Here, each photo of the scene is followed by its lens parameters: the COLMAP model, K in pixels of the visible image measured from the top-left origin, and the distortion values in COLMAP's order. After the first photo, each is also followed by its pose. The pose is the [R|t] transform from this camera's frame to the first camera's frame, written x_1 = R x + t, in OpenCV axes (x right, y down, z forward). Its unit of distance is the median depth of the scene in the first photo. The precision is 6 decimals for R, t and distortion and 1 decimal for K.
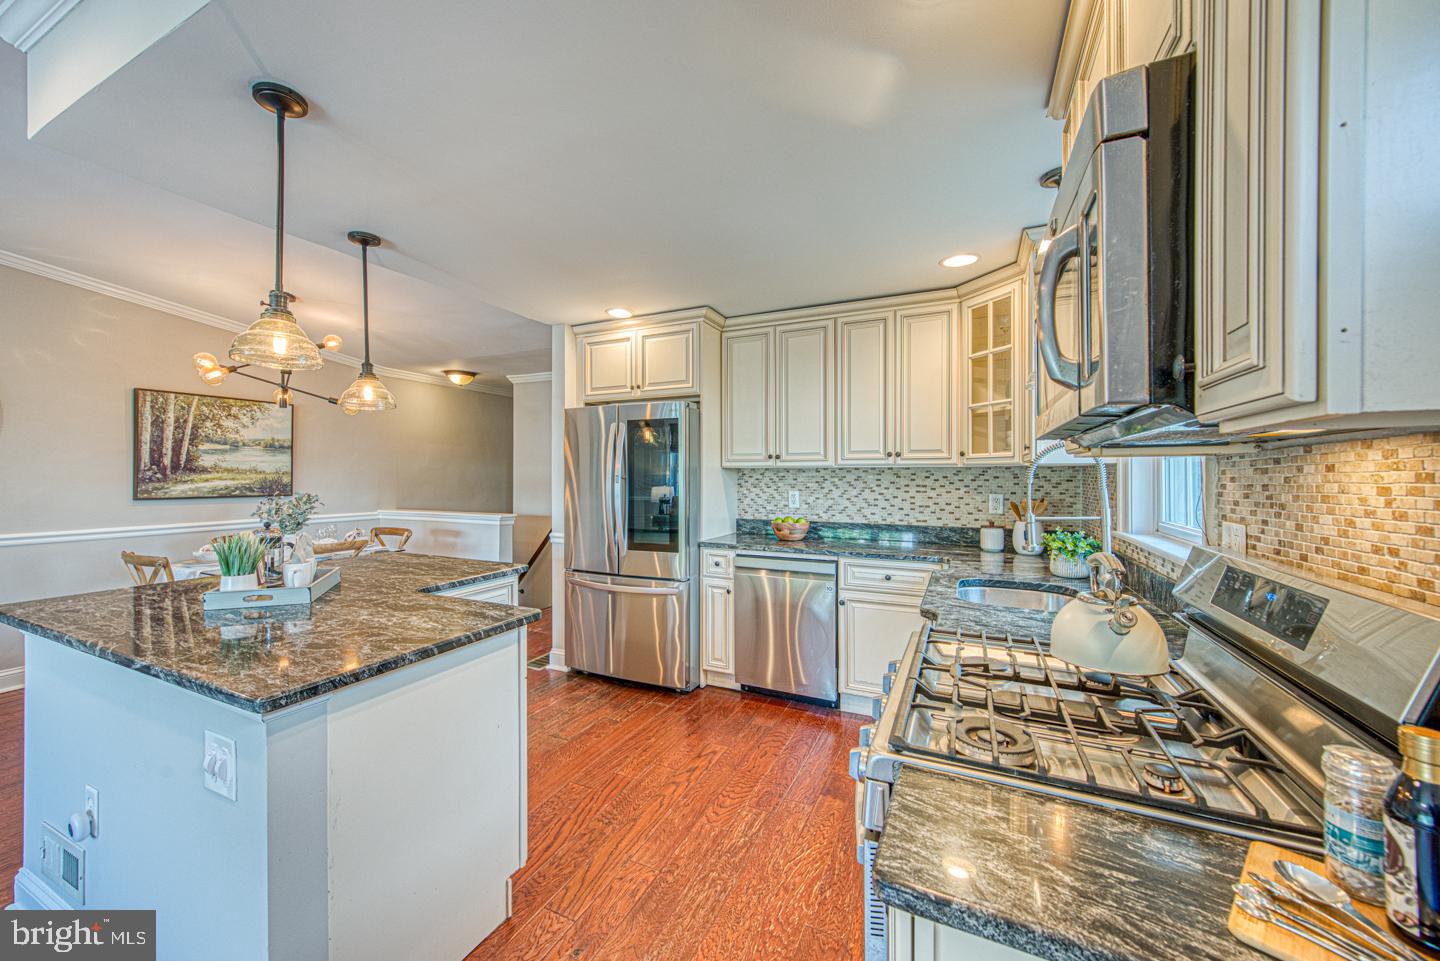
lens RADIAL K [[565.3, 0, 696.9], [0, 565.3, 475.8], [0, 0, 1]] dist [0.007707, -0.000027]
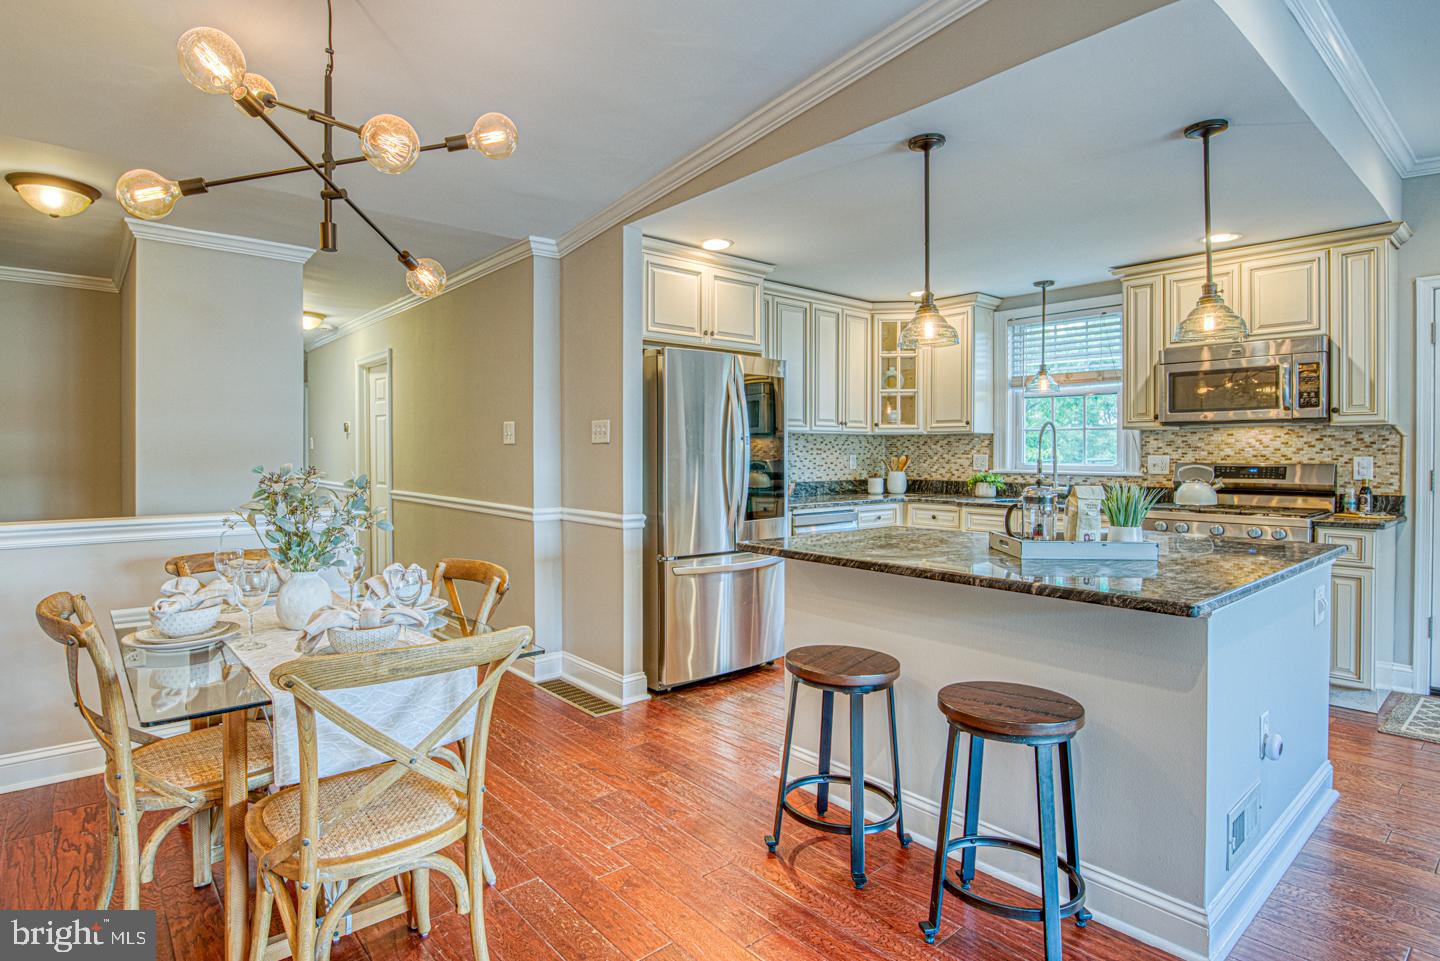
lens RADIAL K [[741.2, 0, 644.4], [0, 741.2, 460.0], [0, 0, 1]] dist [-0.023832, 0.000218]
pose [[0.427402, -0.010234, 0.904004, -1.246564], [0.002585, 0.999946, 0.010098, 0.024288], [-0.904058, -0.001979, 0.427405, 0.656593]]
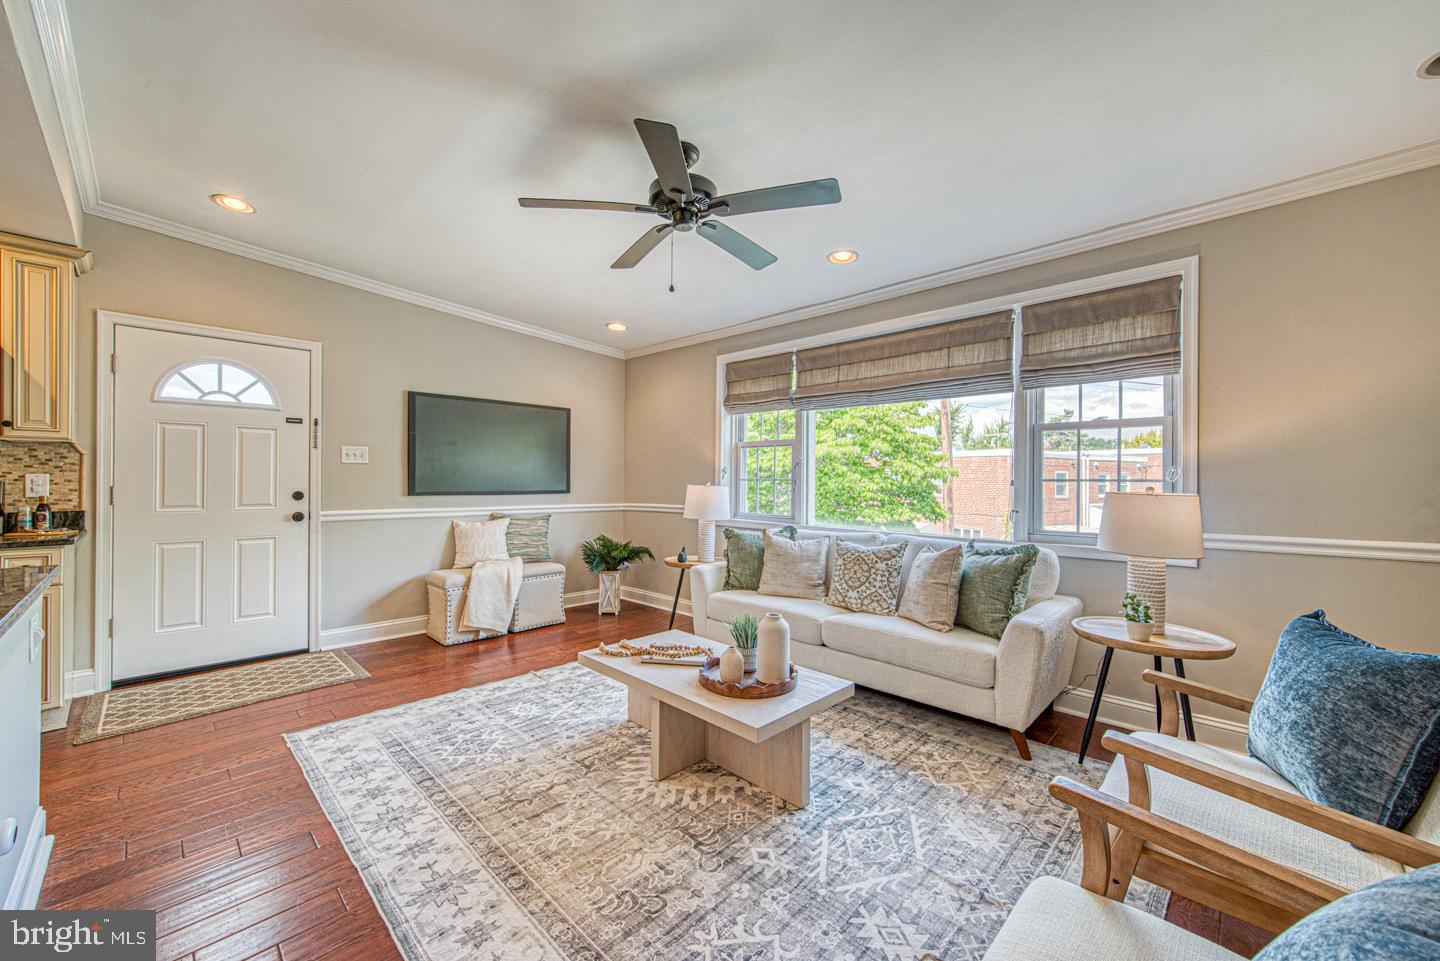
lens RADIAL K [[558.6, 0, 744.6], [0, 558.6, 477.4], [0, 0, 1]] dist [0.000709, -0.000089]
pose [[-0.963294, -0.003152, 0.268431, -1.035268], [-0.004106, 0.999987, -0.002994, 0.037052], [-0.268418, -0.003986, -0.963294, 0.665202]]
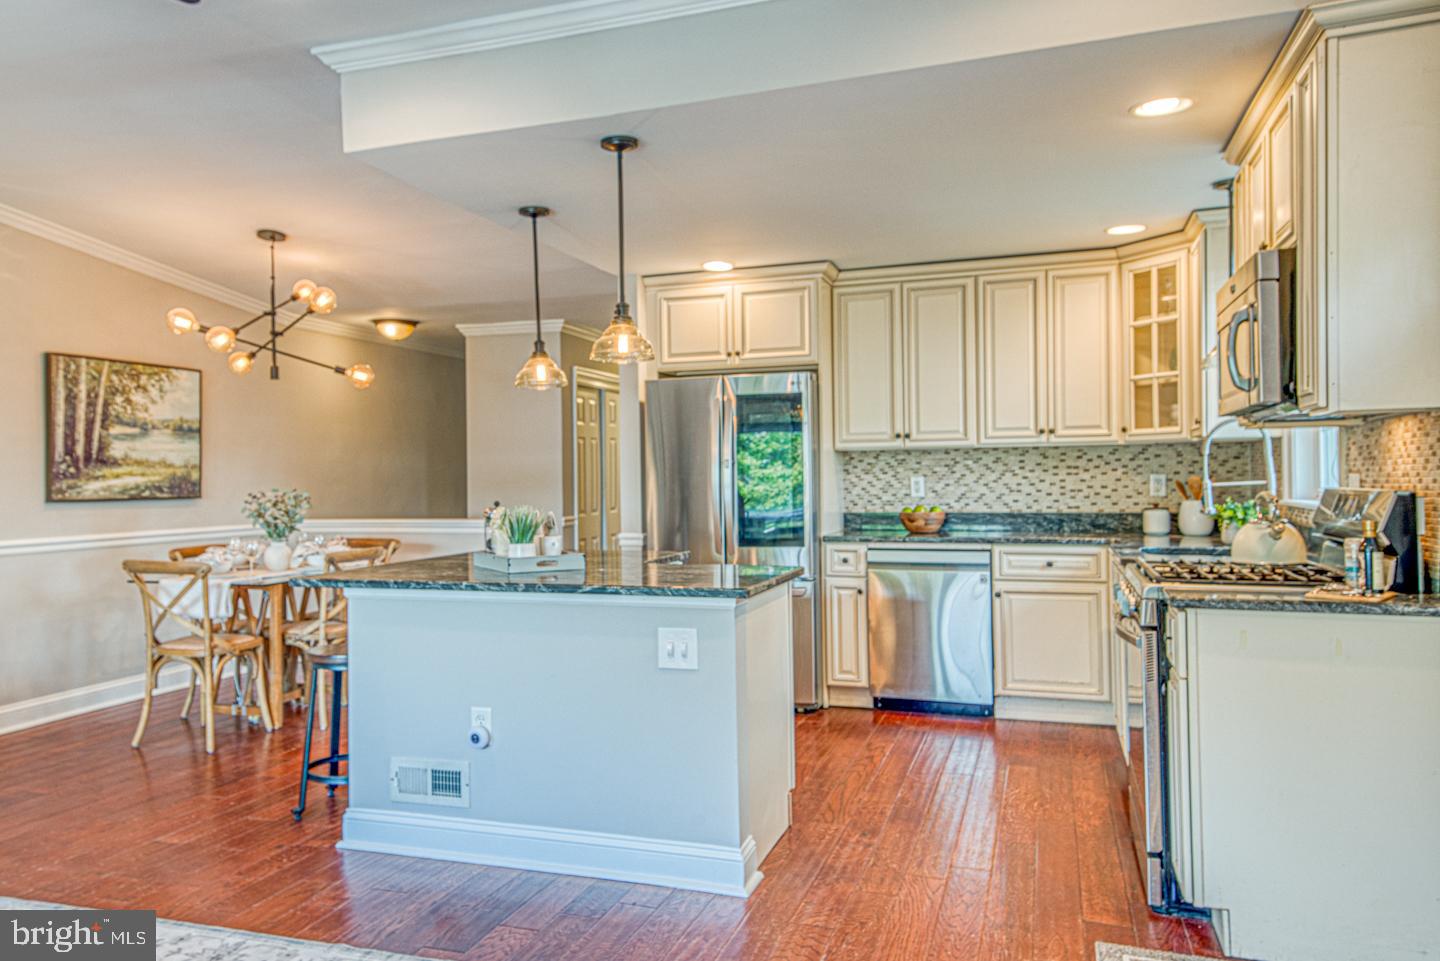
lens RADIAL K [[1070.1, 0, 652.9], [0, 1070.1, 476.2], [0, 0, 1]] dist [0.058849, 0.000902]
pose [[0.995361, -0.013211, 0.095303, -0.409082], [0.013545, 0.999904, -0.002863, 0.027847], [-0.095256, 0.004141, 0.995444, -0.599497]]
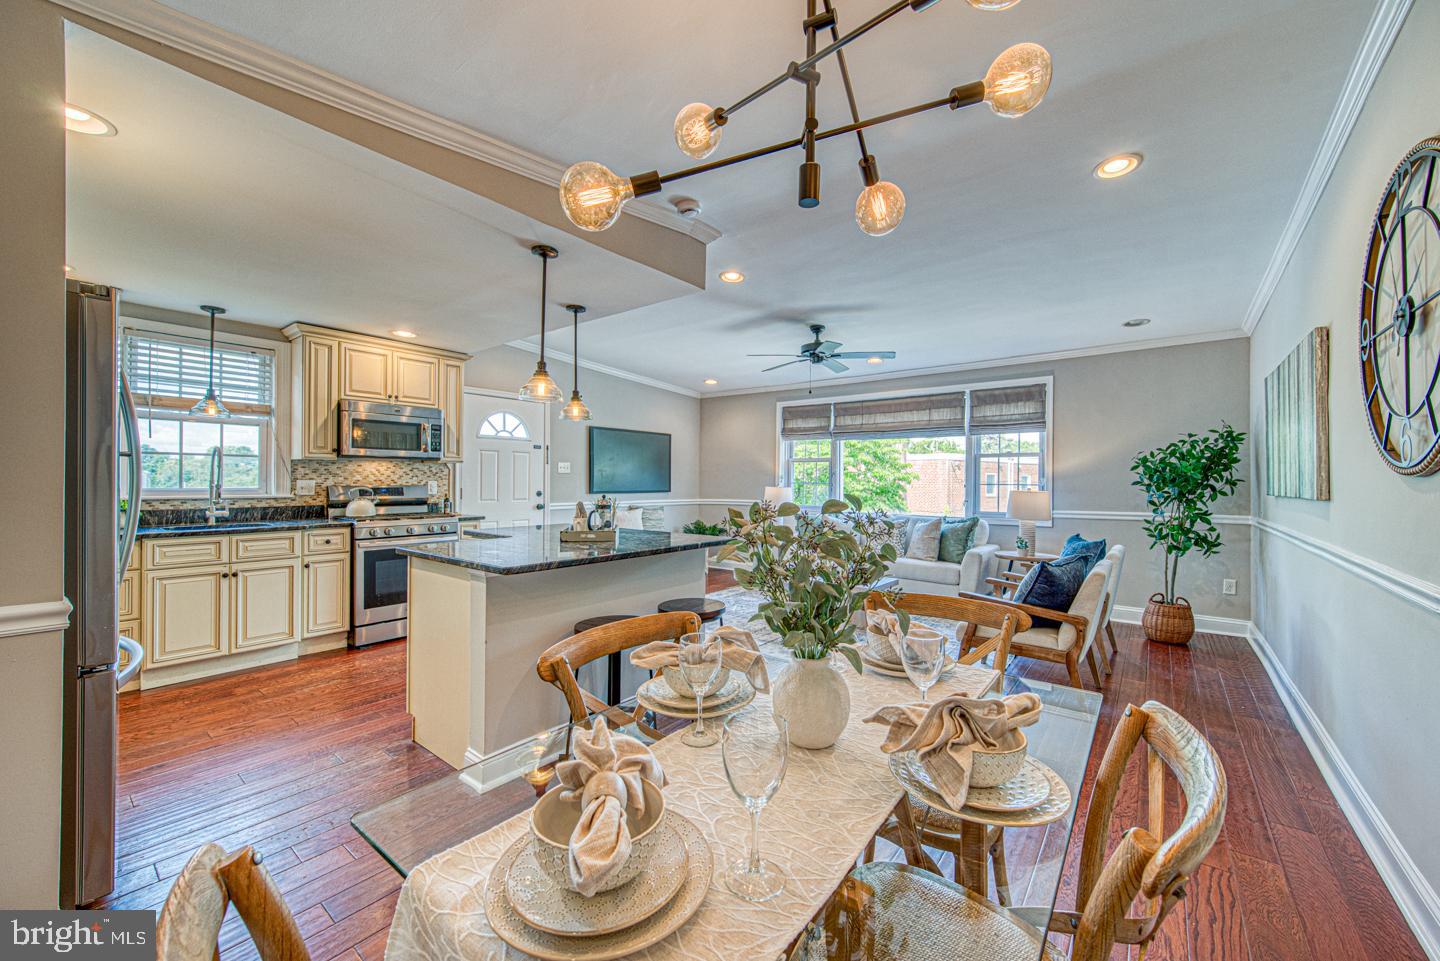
lens RADIAL K [[552.8, 0, 750.7], [0, 552.8, 477.2], [0, 0, 1]] dist [0.006748, -0.000030]
pose [[-0.985851, -0.004012, 0.167577, -0.847368], [-0.004817, 0.999979, -0.004398, 0.025627], [-0.167555, -0.005143, -0.985849, 1.452347]]
